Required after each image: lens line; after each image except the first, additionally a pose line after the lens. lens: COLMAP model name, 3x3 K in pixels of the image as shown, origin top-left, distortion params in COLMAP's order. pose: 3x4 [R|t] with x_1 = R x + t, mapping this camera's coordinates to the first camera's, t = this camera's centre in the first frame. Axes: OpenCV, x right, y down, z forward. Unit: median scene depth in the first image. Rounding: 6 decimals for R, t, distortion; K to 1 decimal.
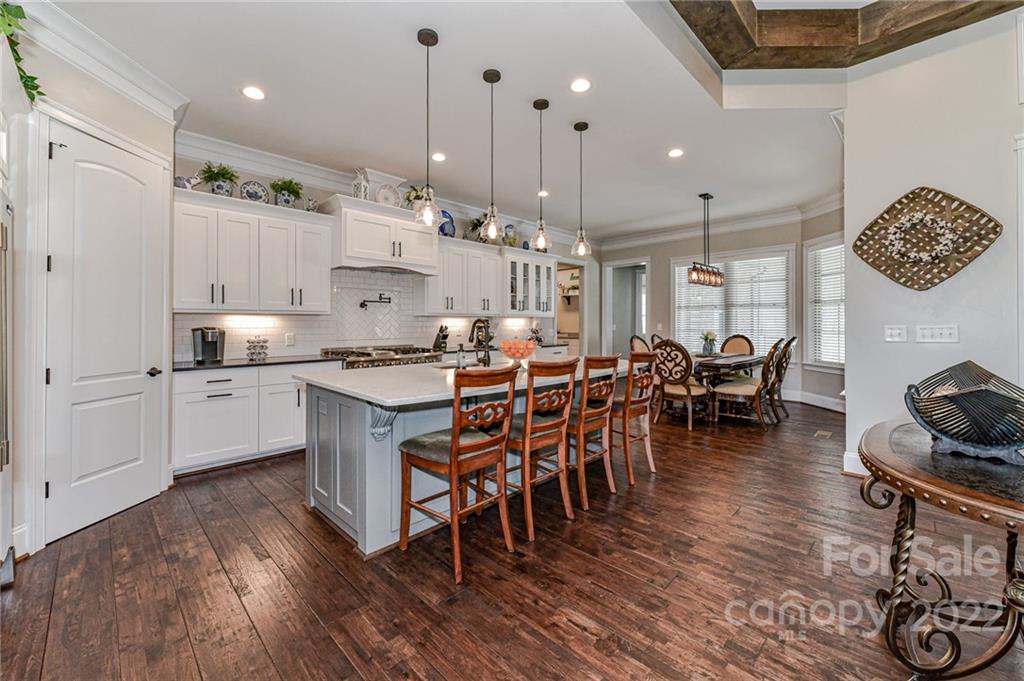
lens RADIAL K [[404.4, 0, 504.9], [0, 404.4, 322.8], [0, 0, 1]] dist [0.002963, -0.000131]
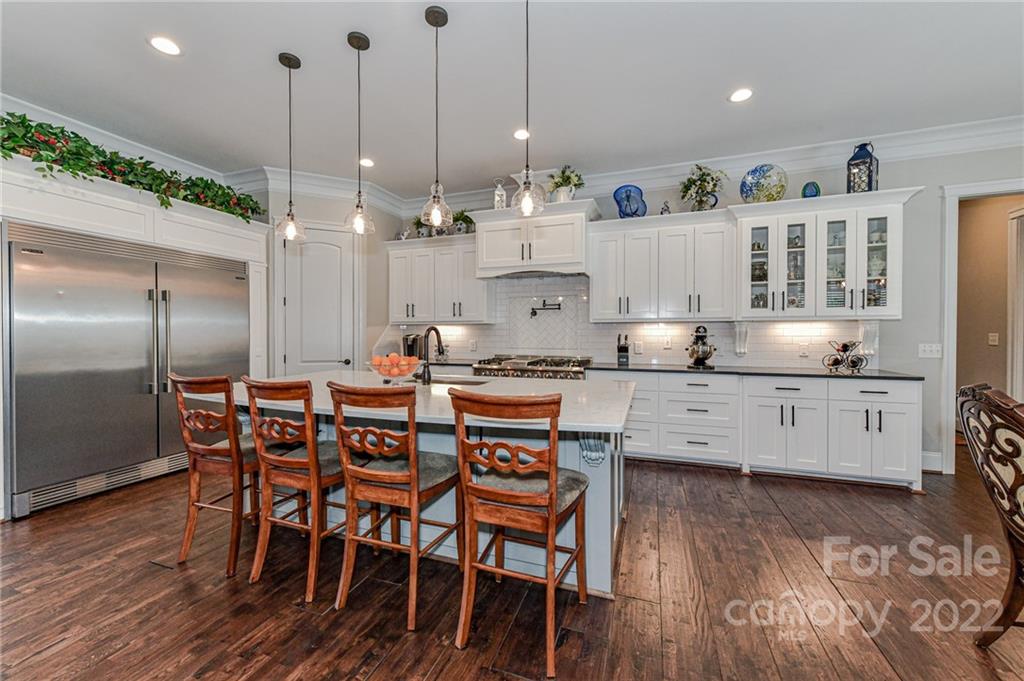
lens RADIAL K [[404.4, 0, 508.6], [0, 404.4, 335.4], [0, 0, 1]] dist [0.002963, -0.000131]
pose [[0.426178, 0.008924, -0.904595, 0.611358], [0.002726, 0.999934, 0.011148, -0.001984], [0.904635, -0.007217, 0.426125, 0.637331]]
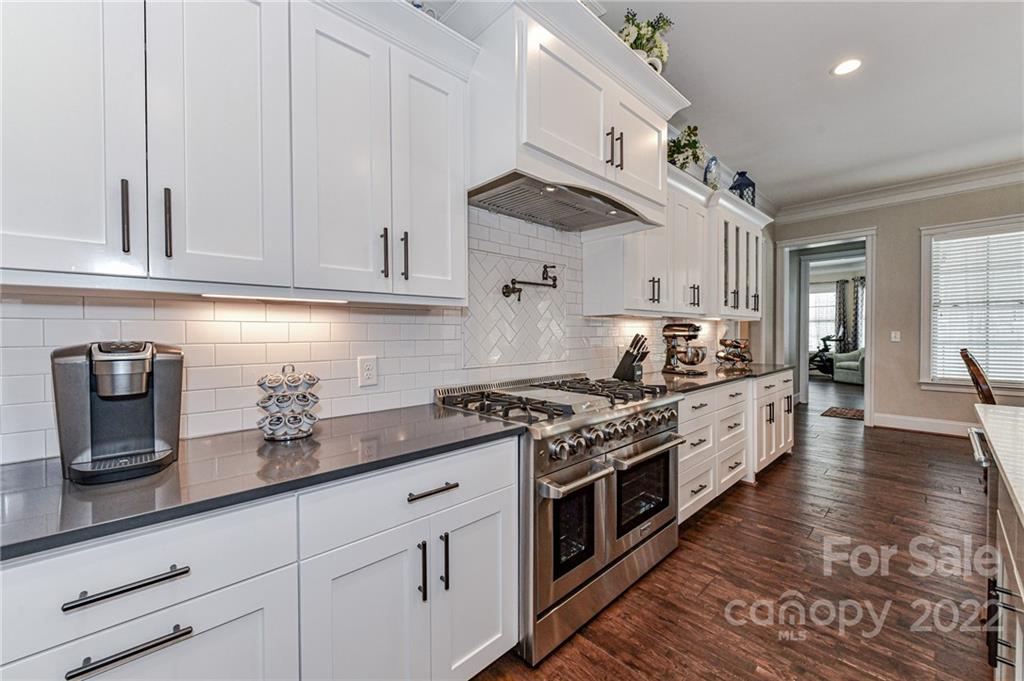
lens RADIAL K [[404.4, 0, 510.4], [0, 404.4, 339.3], [0, 0, 1]] dist [0.002963, -0.000131]
pose [[0.999788, -0.002034, -0.020486, -0.409361], [0.002413, 0.999826, 0.018506, 0.003947], [0.020445, -0.018552, 0.999619, 0.649979]]
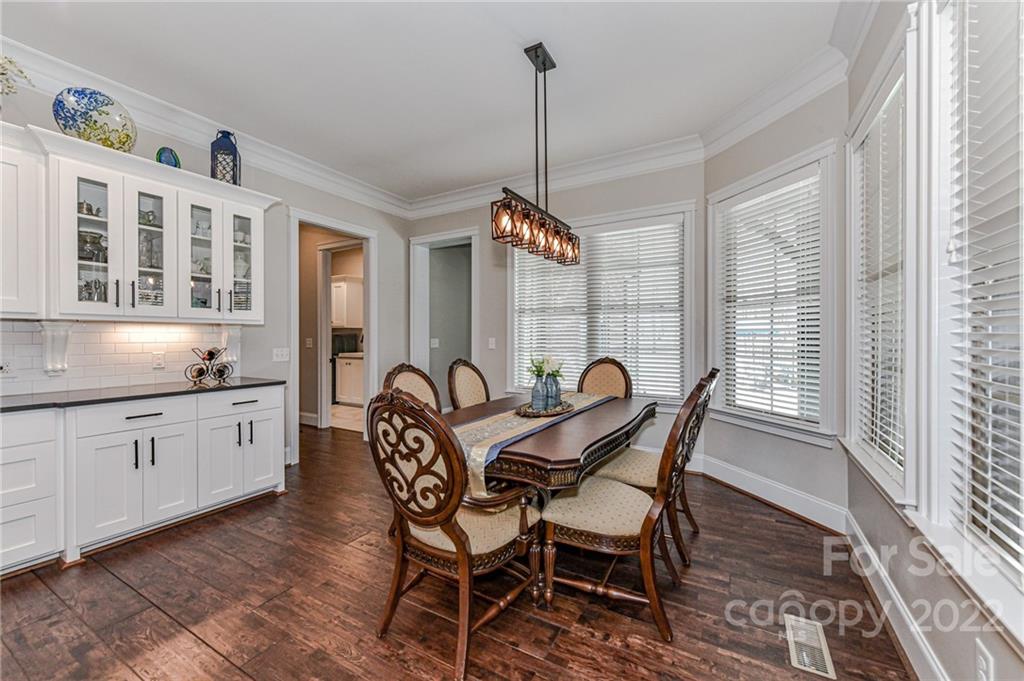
lens RADIAL K [[404.4, 0, 504.6], [0, 404.4, 338.1], [0, 0, 1]] dist [0.002963, -0.000131]
pose [[0.965345, 0.000921, 0.260975, 0.466991], [-0.002451, 0.999982, 0.005541, -0.001876], [-0.260965, -0.005988, 0.965330, 0.784739]]
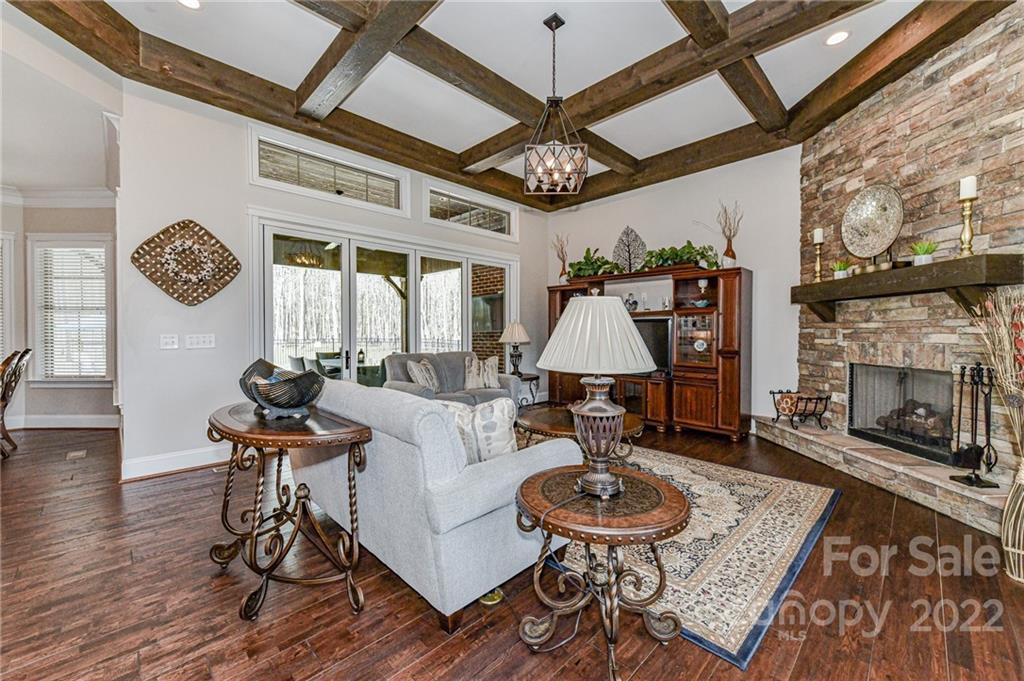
lens RADIAL K [[404.4, 0, 505.1], [0, 404.4, 338.4], [0, 0, 1]] dist [0.002963, -0.000131]
pose [[0.005880, -0.011009, 0.999922, -0.124059], [-0.003786, 0.999932, 0.011031, 0.000548], [-0.999976, -0.003850, 0.005838, 0.038373]]
